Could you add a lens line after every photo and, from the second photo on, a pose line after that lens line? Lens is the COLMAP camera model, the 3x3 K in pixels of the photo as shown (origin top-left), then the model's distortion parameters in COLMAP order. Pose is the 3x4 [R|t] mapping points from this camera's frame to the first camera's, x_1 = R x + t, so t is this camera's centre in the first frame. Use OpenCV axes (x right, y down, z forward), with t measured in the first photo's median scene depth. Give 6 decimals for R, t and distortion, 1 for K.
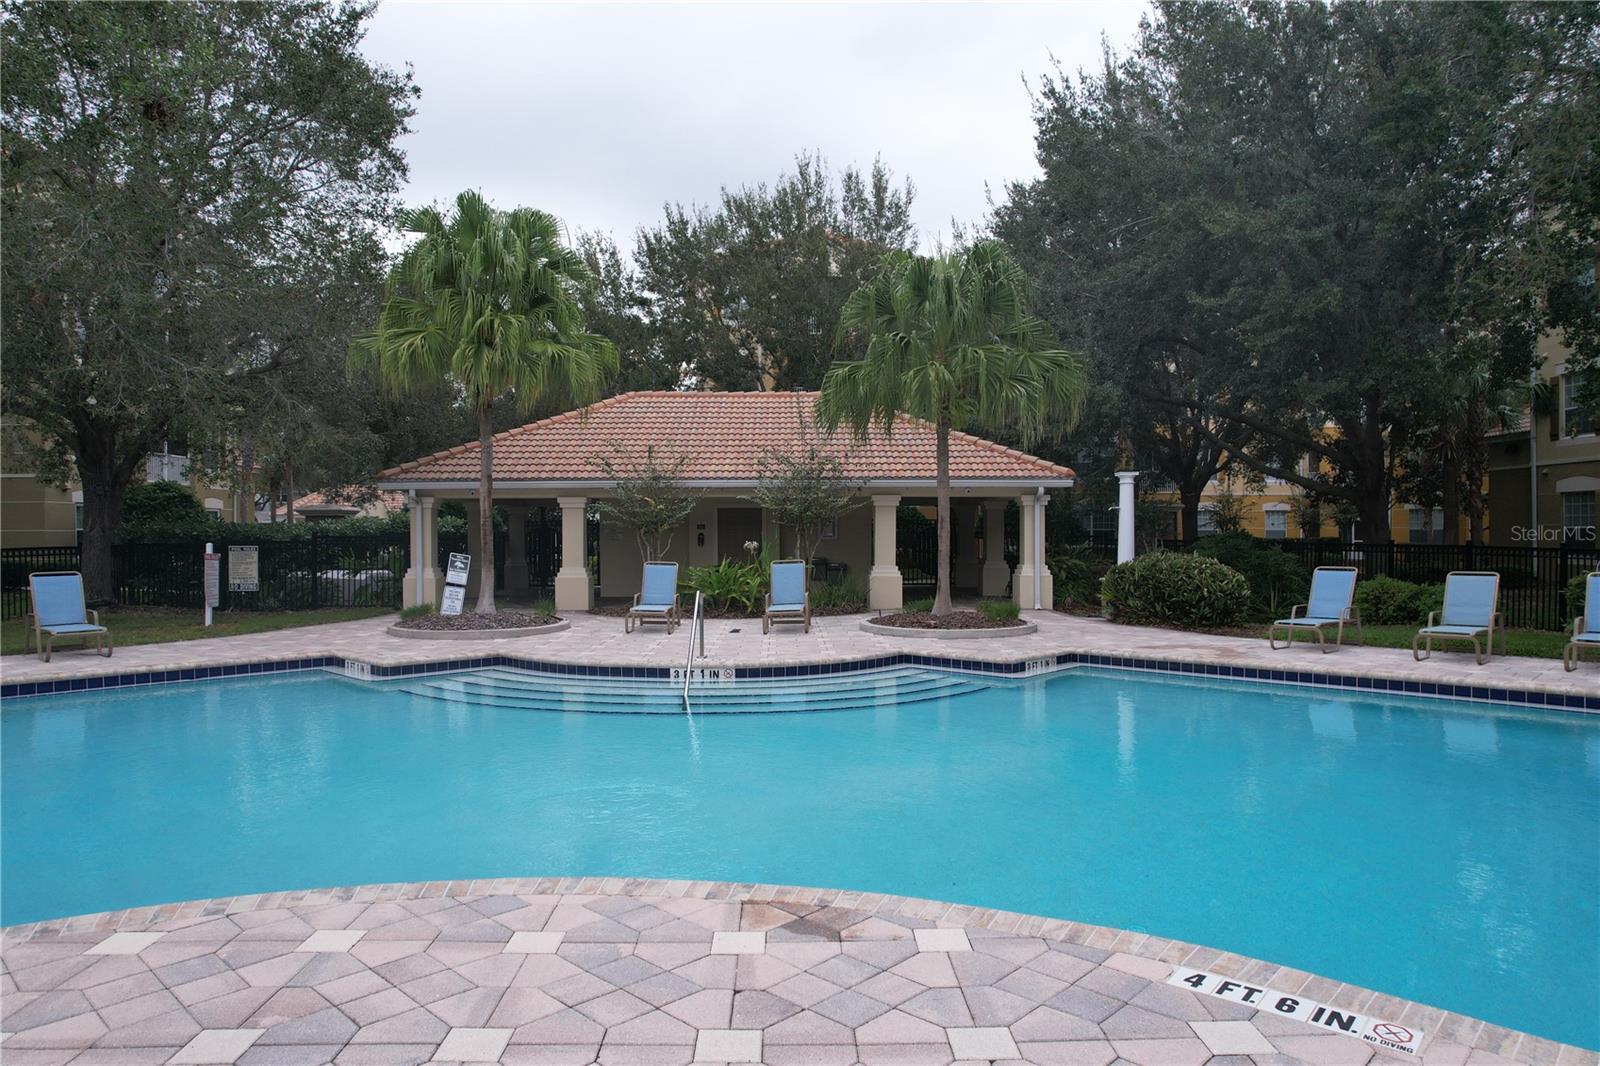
lens RADIAL K [[1022.2, 0, 798.1], [0, 1022.2, 533.9], [0, 0, 1]] dist [-0.050598, 0.033841]
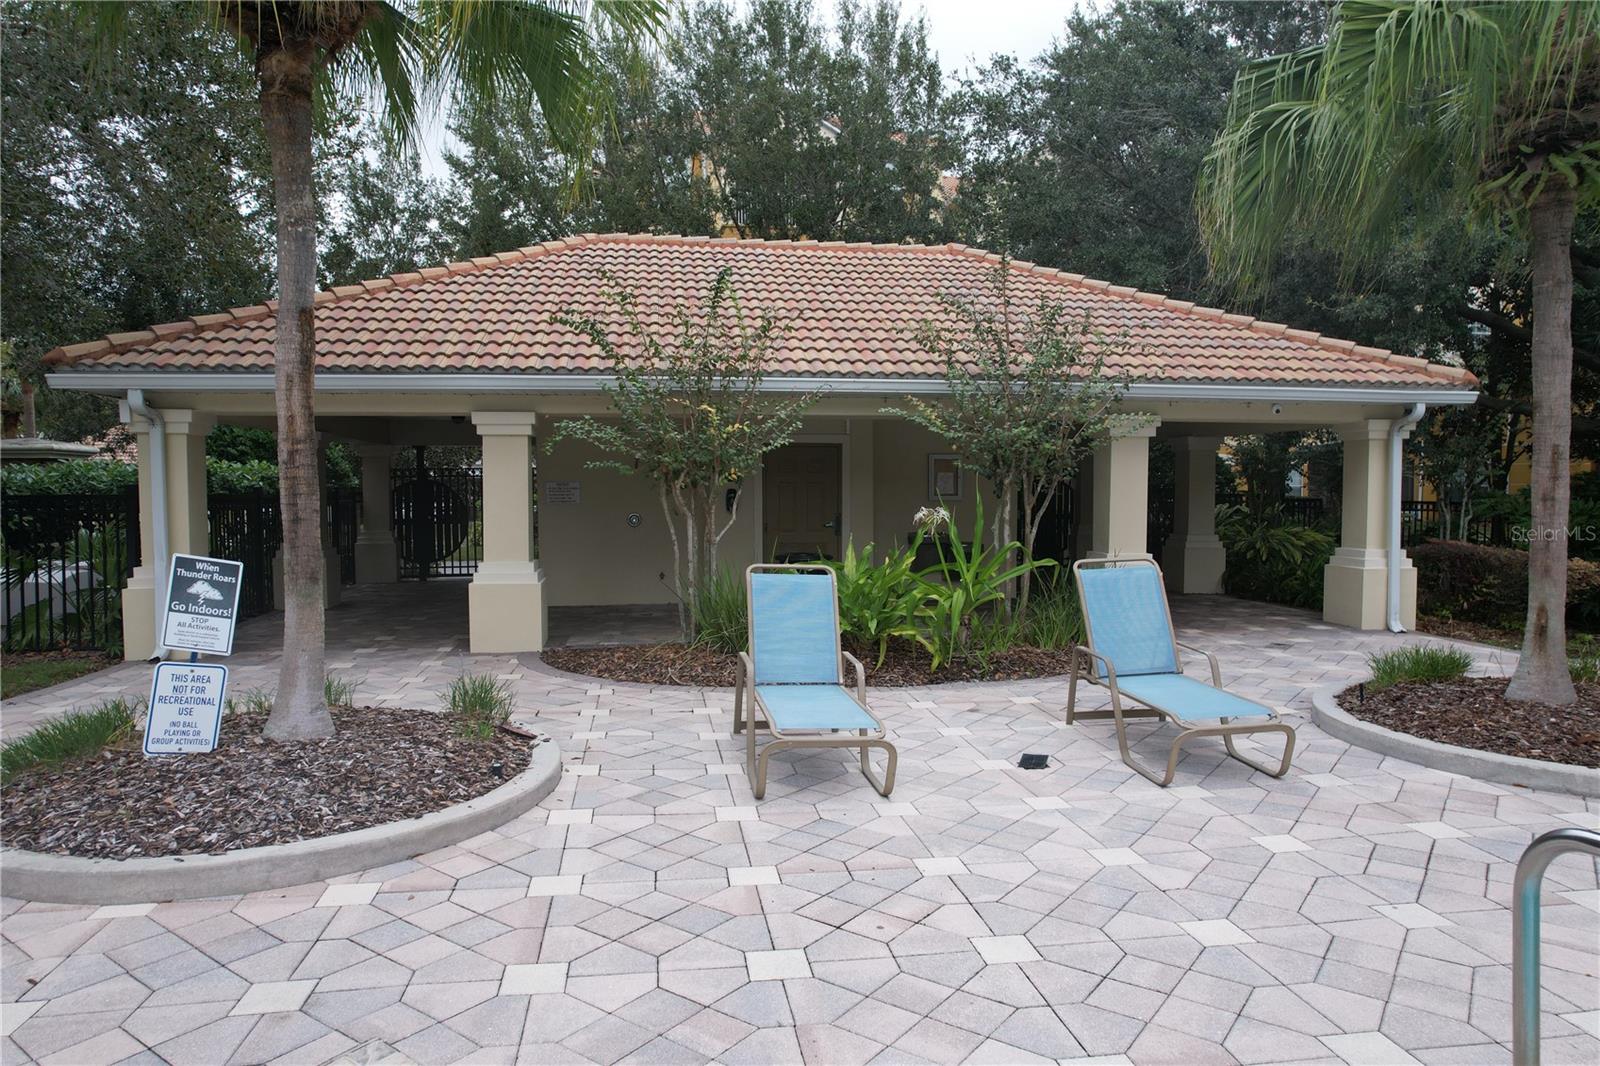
lens RADIAL K [[1022.2, 0, 798.0], [0, 1022.2, 527.5], [0, 0, 1]] dist [-0.050598, 0.033841]
pose [[0.991321, -0.003939, 0.131405, -0.152378], [-0.000904, 0.999323, 0.036777, -0.000485], [-0.131460, -0.036576, 0.990646, 0.526884]]
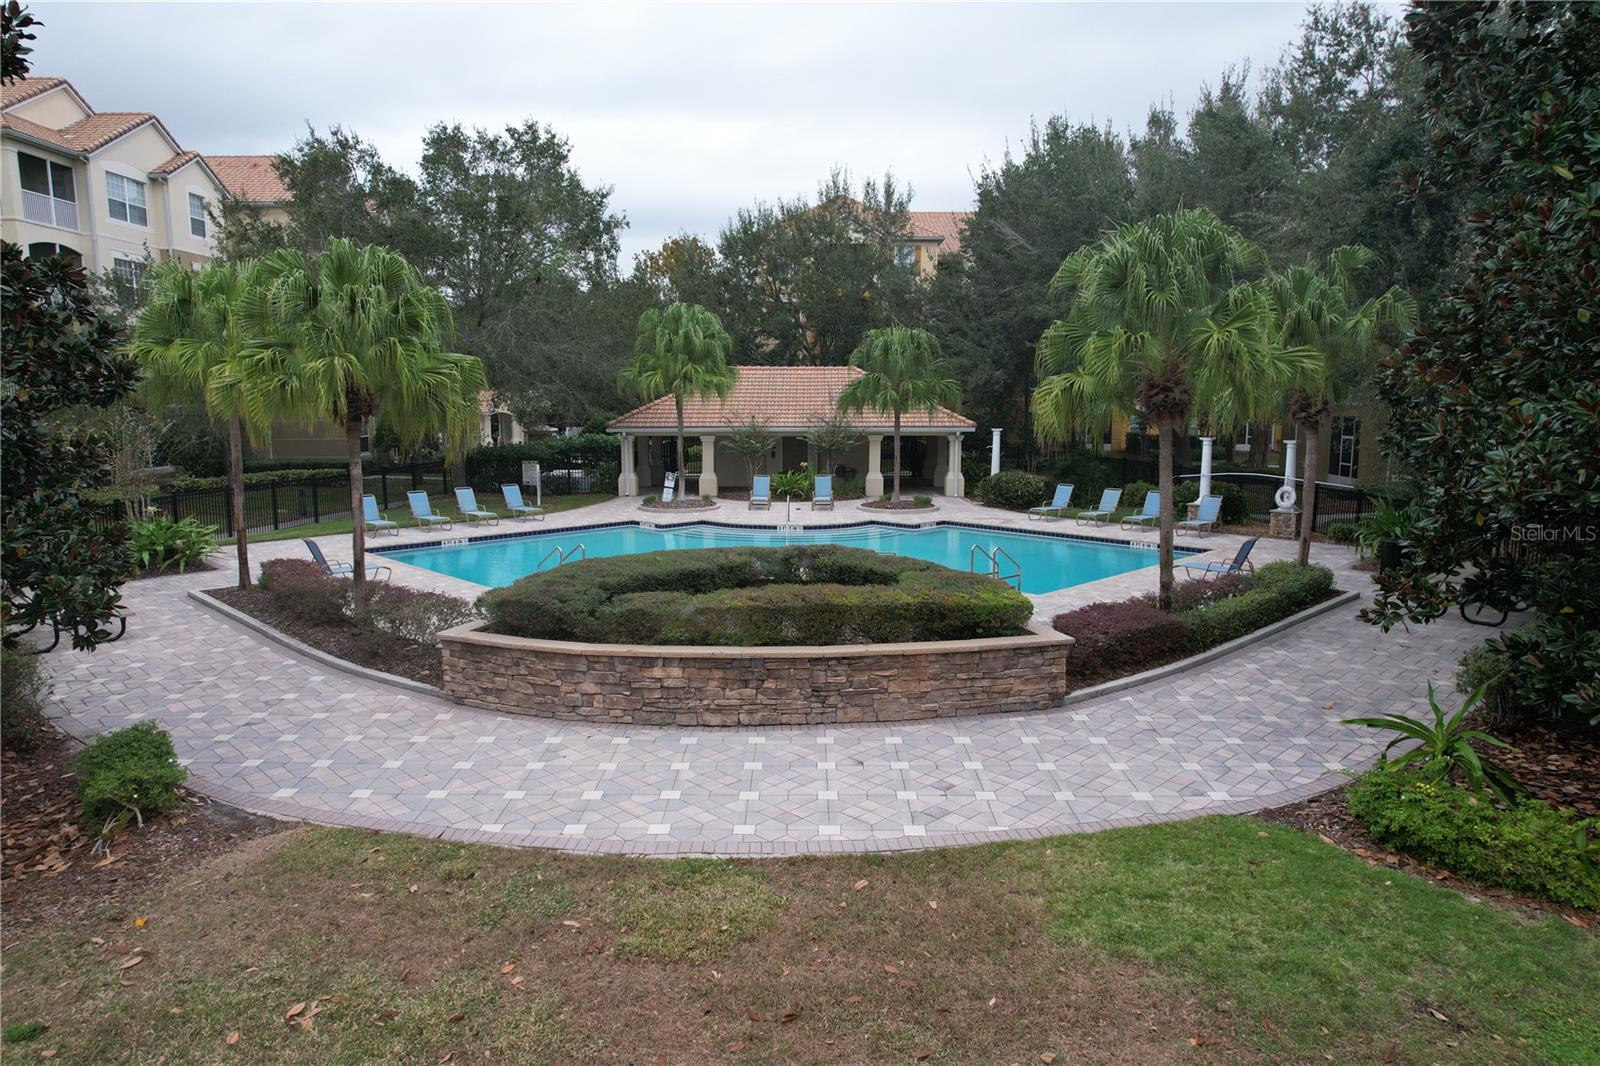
lens RADIAL K [[1022.2, 0, 809.8], [0, 1022.2, 532.5], [0, 0, 1]] dist [-0.050598, 0.033841]
pose [[0.999782, 0.006596, -0.019833, 0.004064], [-0.003902, 0.991117, 0.132936, -0.111839], [0.020534, -0.132830, 0.990926, -0.895756]]
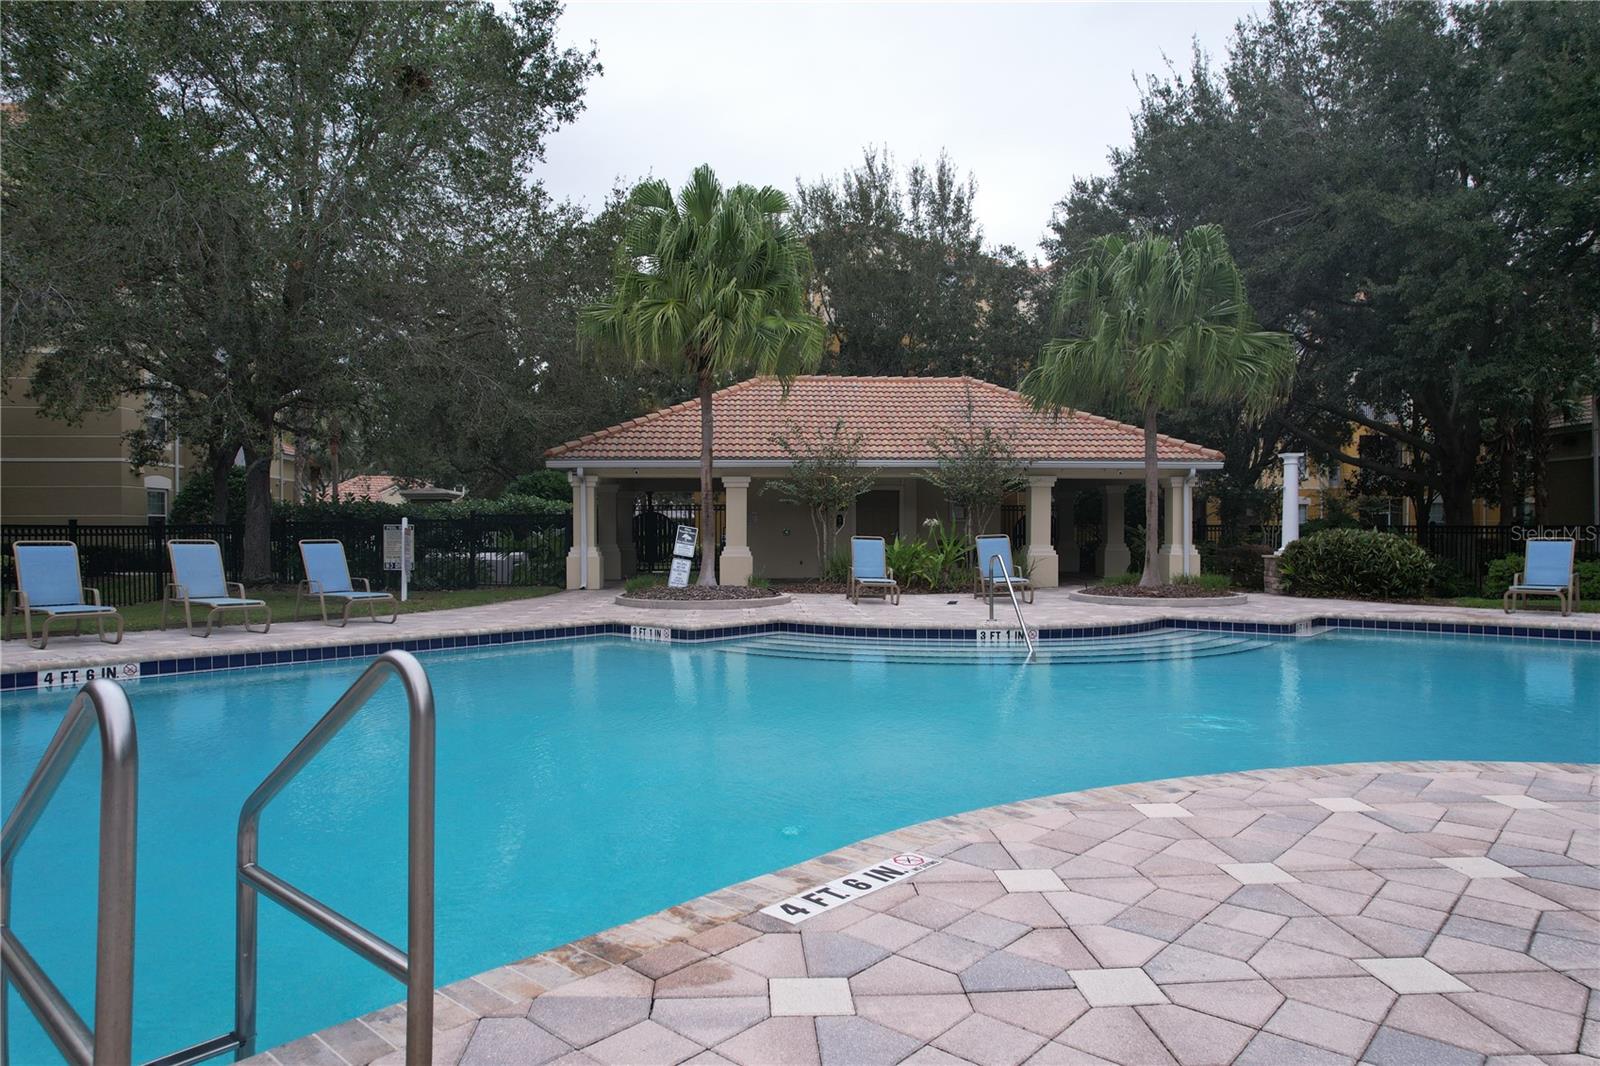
lens RADIAL K [[1022.2, 0, 798.4], [0, 1022.2, 533.4], [0, 0, 1]] dist [-0.050598, 0.033841]
pose [[0.999083, 0.001600, 0.042792, -0.207599], [-0.001557, 0.999998, -0.001052, 0.021571], [-0.042794, 0.000985, 0.999083, -0.011938]]
